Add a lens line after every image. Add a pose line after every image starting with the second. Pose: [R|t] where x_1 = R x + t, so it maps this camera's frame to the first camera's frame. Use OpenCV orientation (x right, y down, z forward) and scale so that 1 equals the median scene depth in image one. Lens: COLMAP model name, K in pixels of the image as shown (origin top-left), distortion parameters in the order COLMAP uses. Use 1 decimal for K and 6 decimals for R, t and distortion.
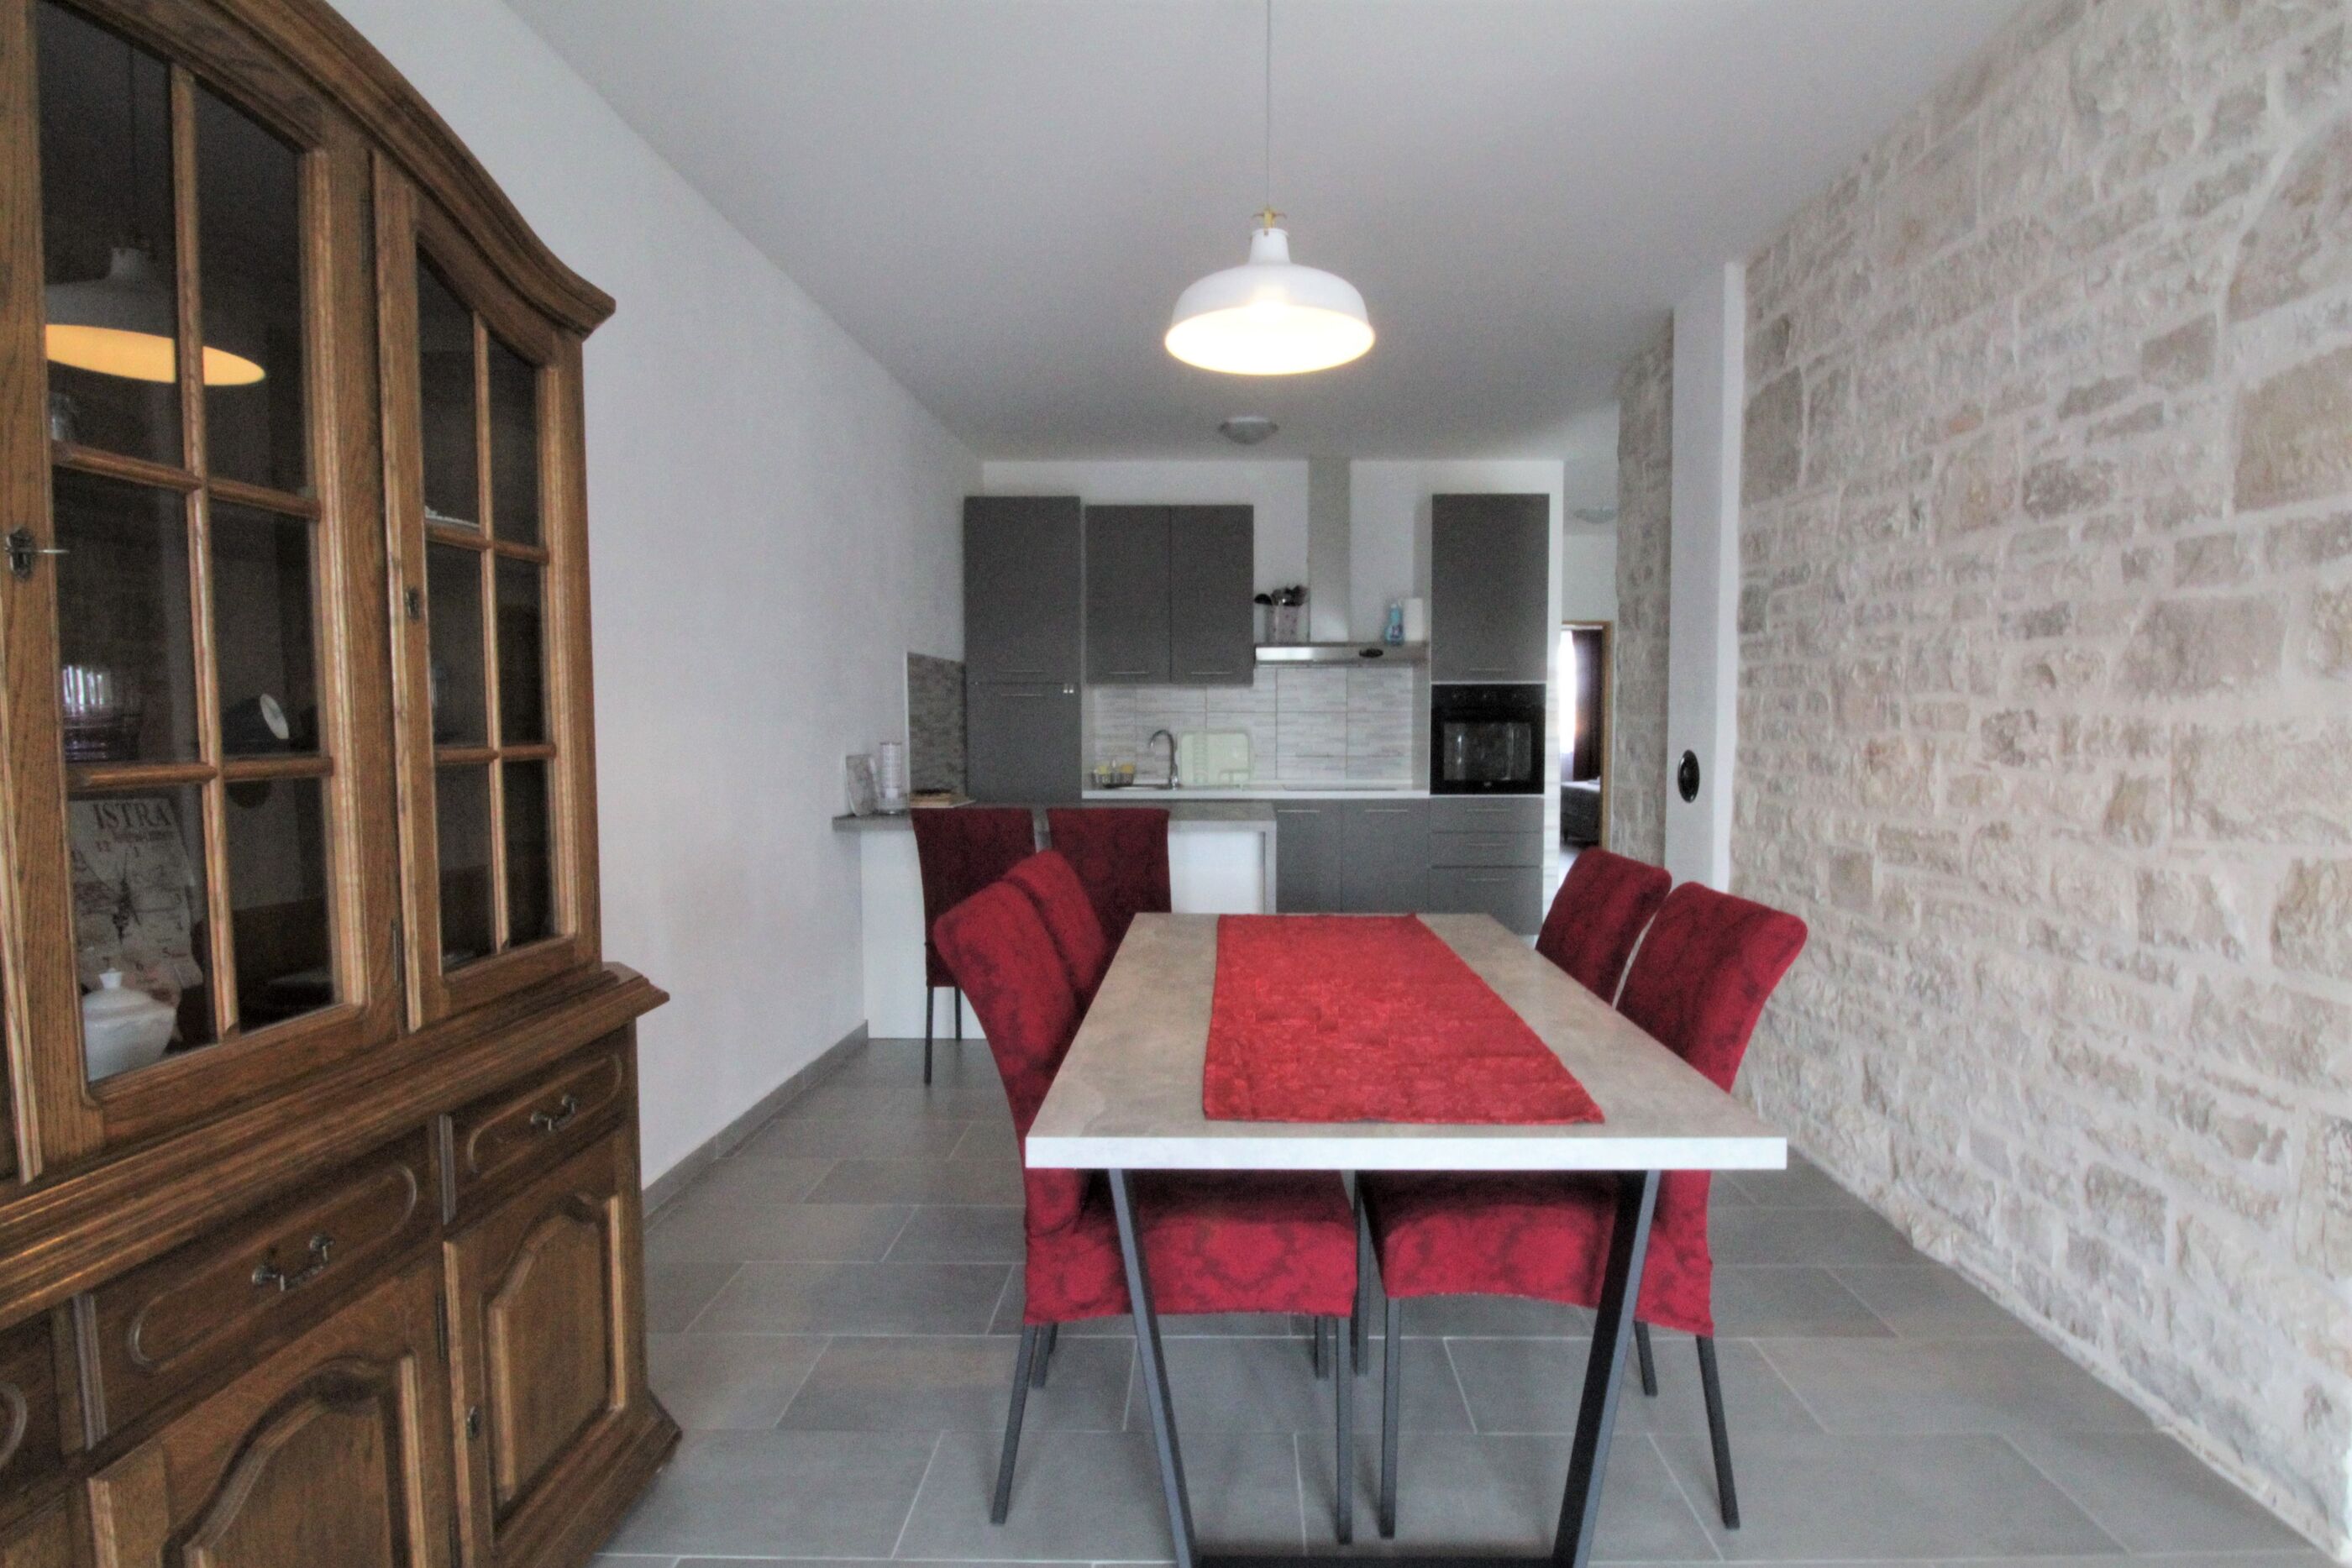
lens RADIAL K [[1139.8, 0, 1218.8], [0, 1139.8, 790.2], [0, 0, 1]] dist [-0.002087, -0.012715]
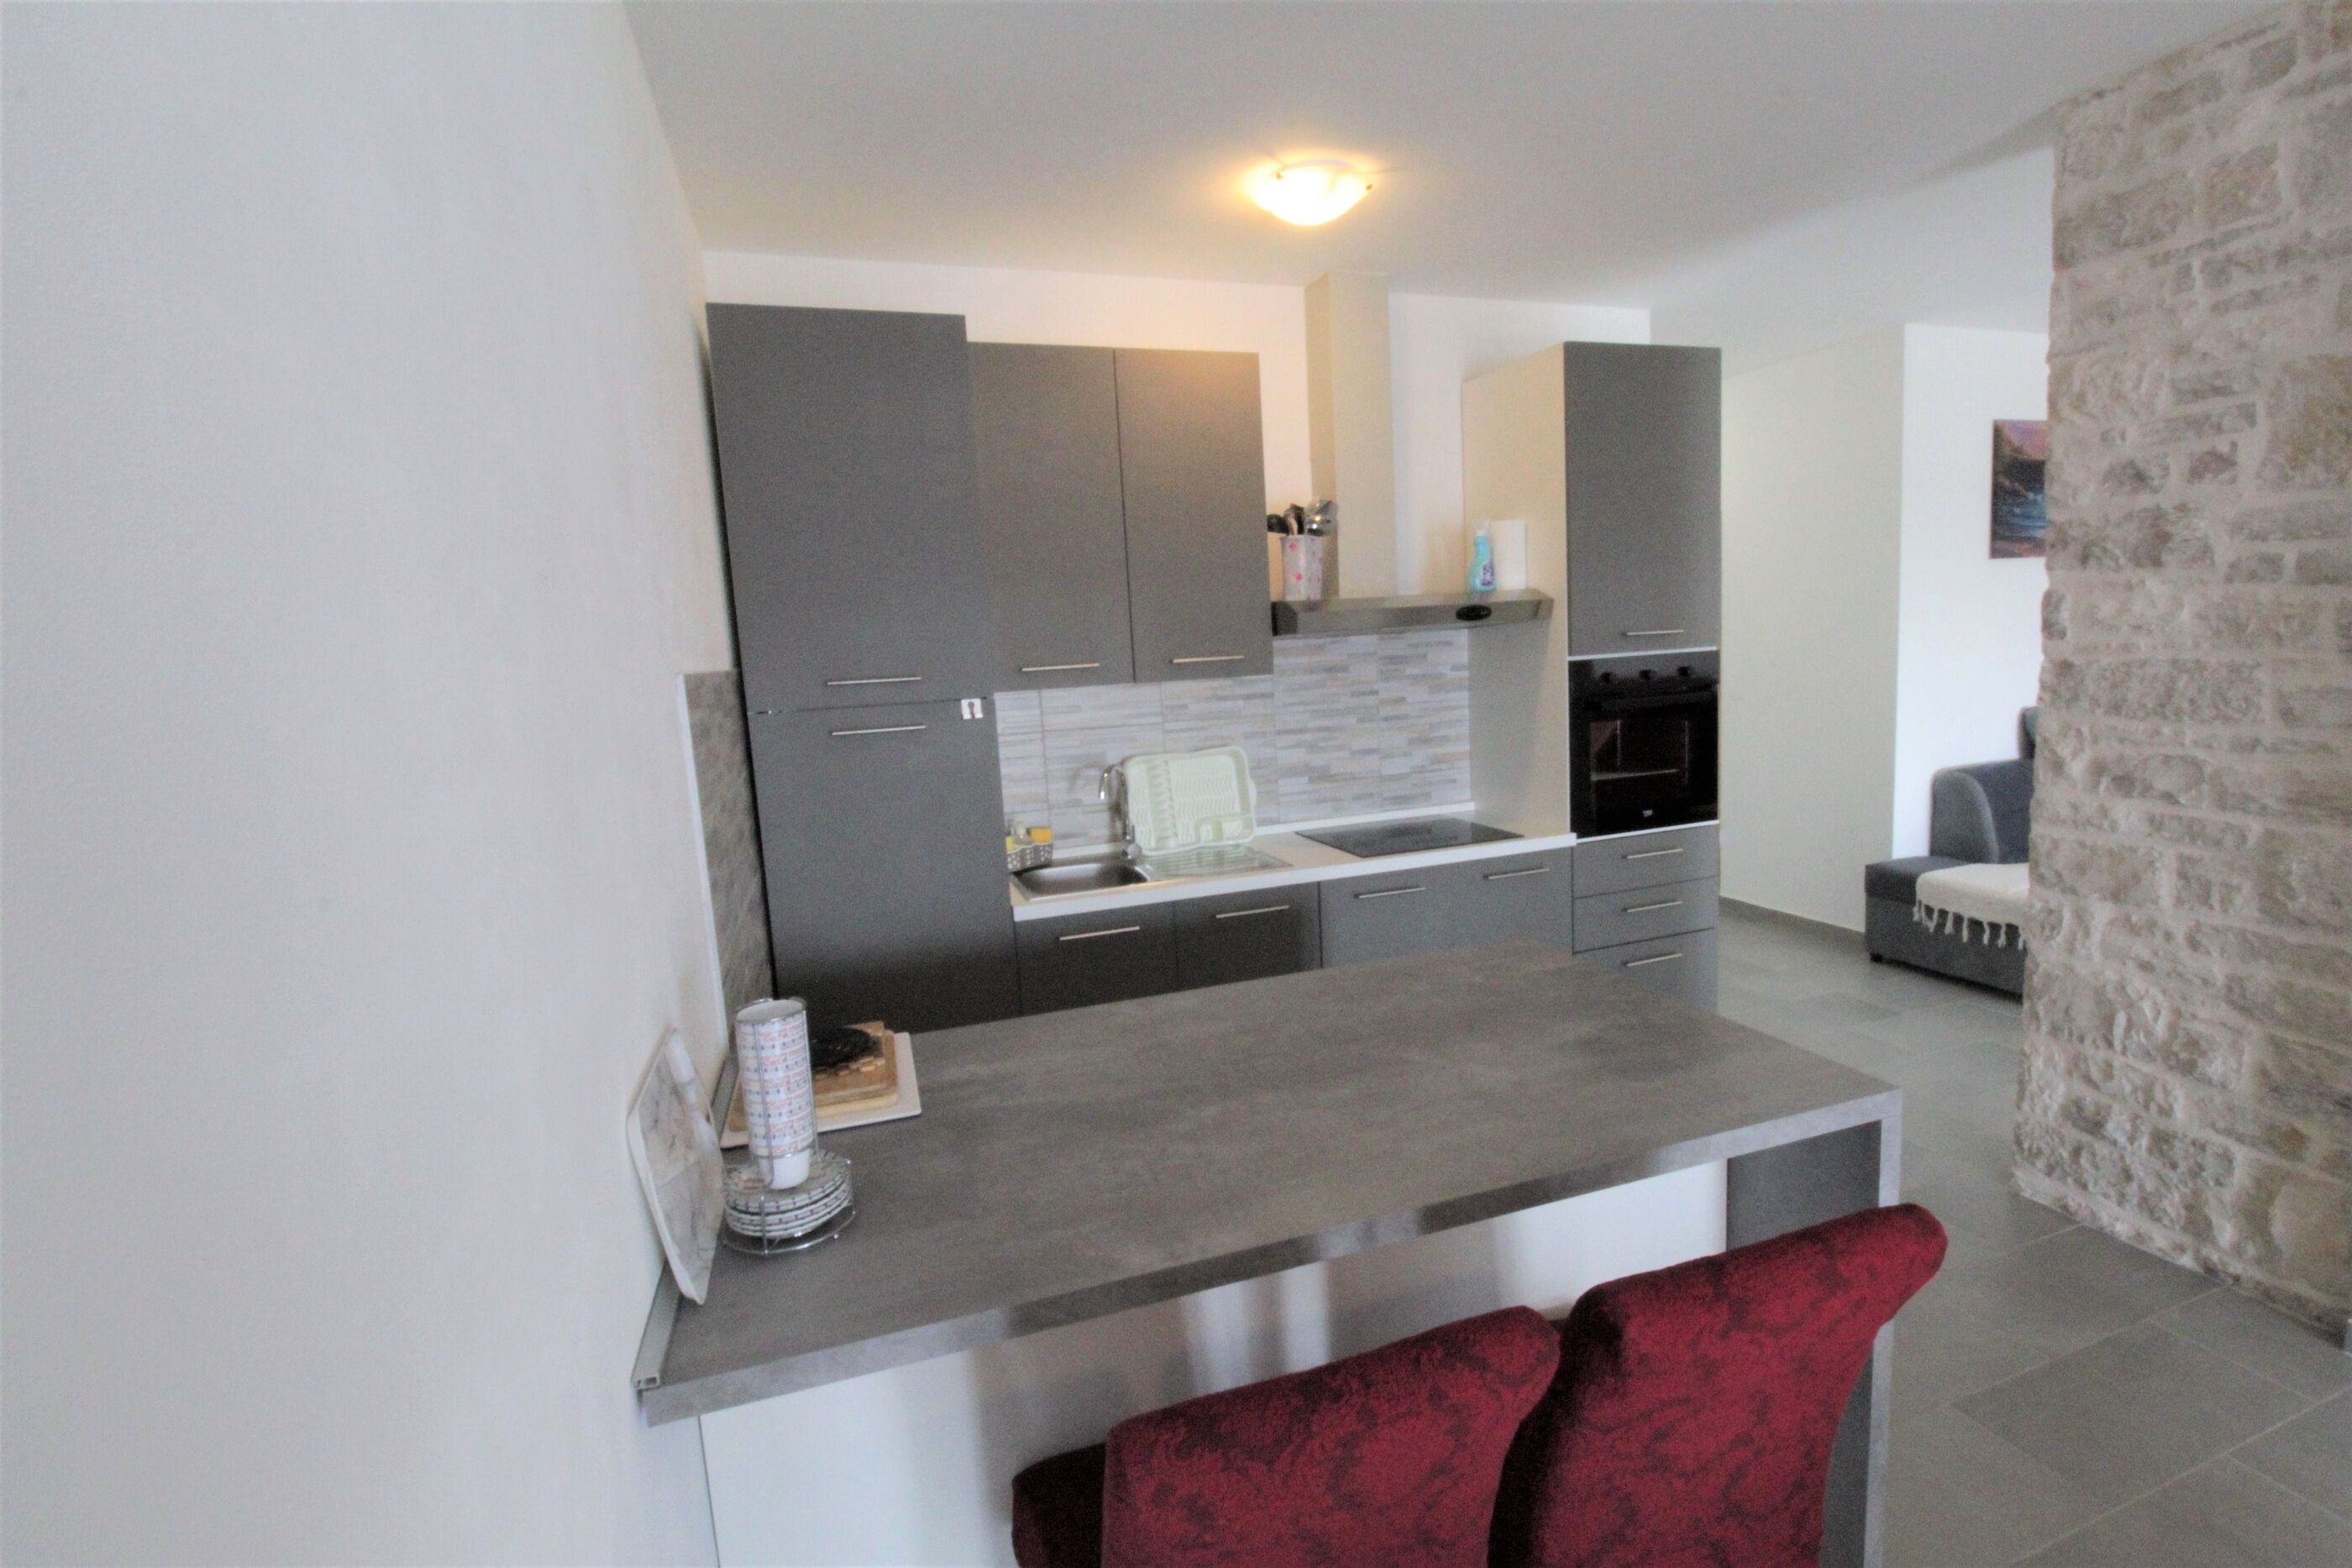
lens RADIAL K [[1098.4, 0, 1212.0], [0, 1098.4, 784.2], [0, 0, 1]] dist [-0.010482, -0.009617]
pose [[0.935969, -0.094208, 0.339244, -0.429363], [0.073539, 0.994595, 0.073306, -0.181315], [-0.344316, -0.043665, 0.937838, 1.097714]]
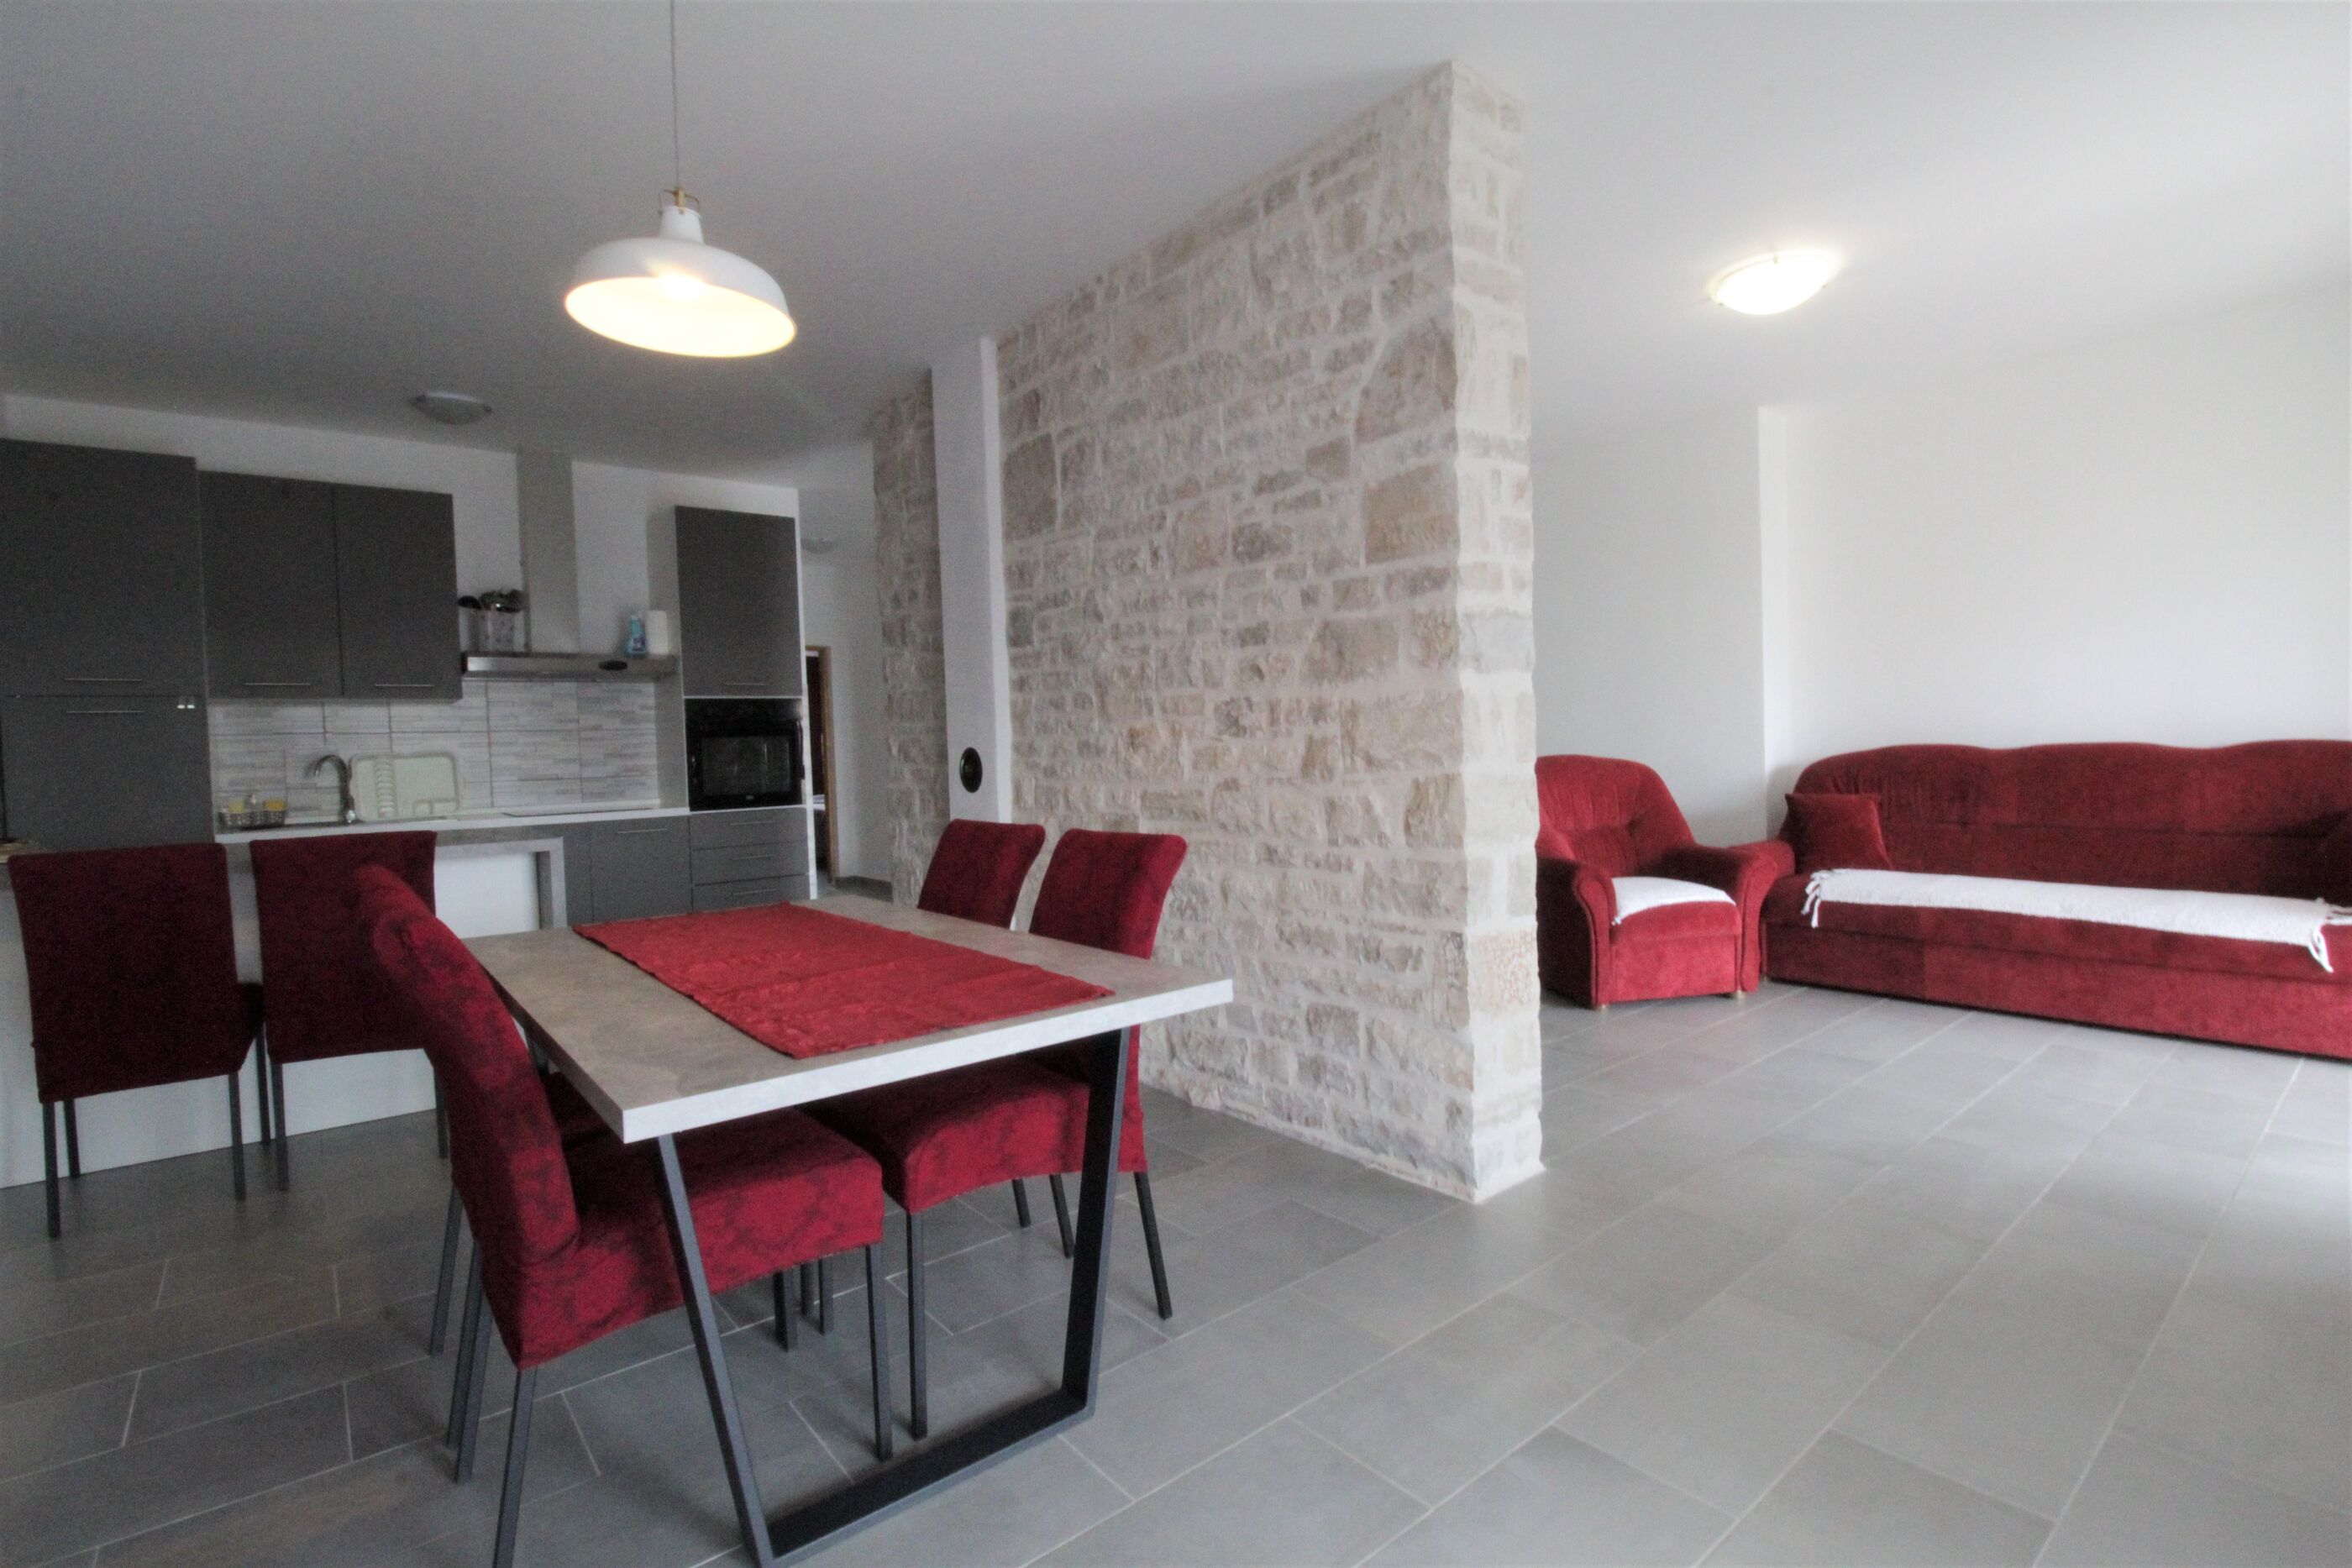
lens RADIAL K [[1092.8, 0, 1207.9], [0, 1092.8, 778.8], [0, 0, 1]] dist [-0.000179, -0.012379]
pose [[0.758162, -0.043823, 0.650592, -0.184790], [0.067968, 0.997615, -0.012008, 0.038078], [-0.648514, 0.053323, 0.759332, -0.001451]]
